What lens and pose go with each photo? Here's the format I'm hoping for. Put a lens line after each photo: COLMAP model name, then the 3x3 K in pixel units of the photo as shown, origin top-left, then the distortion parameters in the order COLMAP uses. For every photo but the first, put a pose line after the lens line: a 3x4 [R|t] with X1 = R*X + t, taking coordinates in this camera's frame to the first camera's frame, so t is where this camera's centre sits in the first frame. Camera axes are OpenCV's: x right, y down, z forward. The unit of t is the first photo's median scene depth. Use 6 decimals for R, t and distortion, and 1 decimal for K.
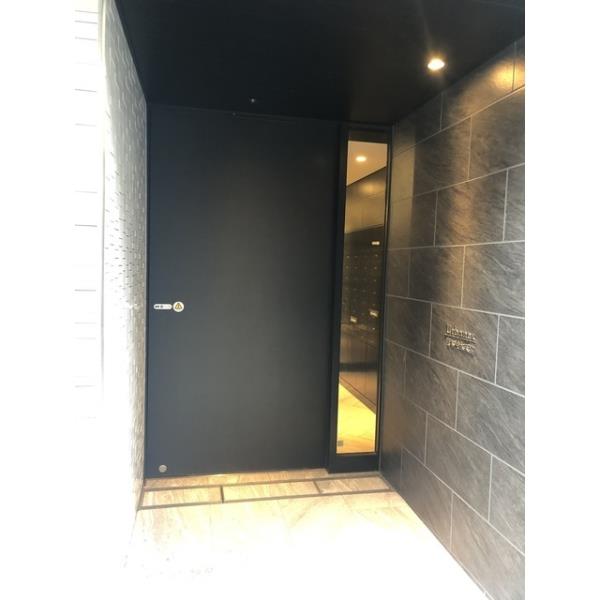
lens RADIAL K [[484.7, 0, 300.0], [0, 484.7, 300.0], [0, 0, 1]] dist [0.029029, 0.000158]
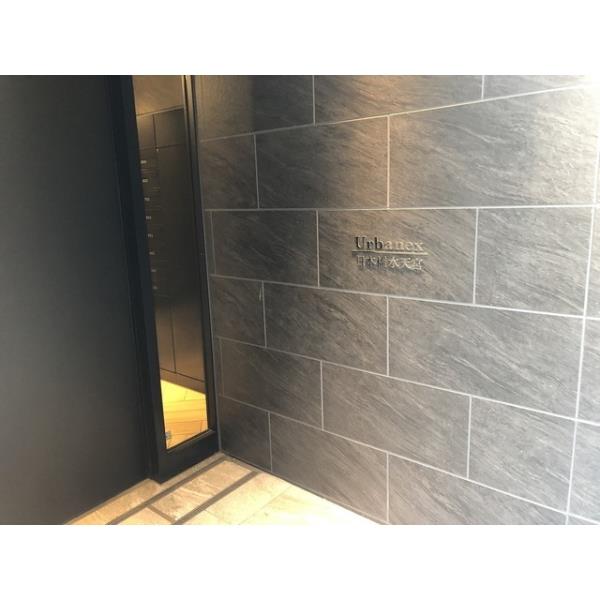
lens RADIAL K [[484.7, 0, 300.0], [0, 484.7, 300.0], [0, 0, 1]] dist [0.029029, 0.000158]
pose [[0.771778, -0.175232, 0.611271, -0.228300], [0.090284, 0.981739, 0.167442, 0.017345], [-0.629450, -0.074040, 0.773505, 0.539540]]
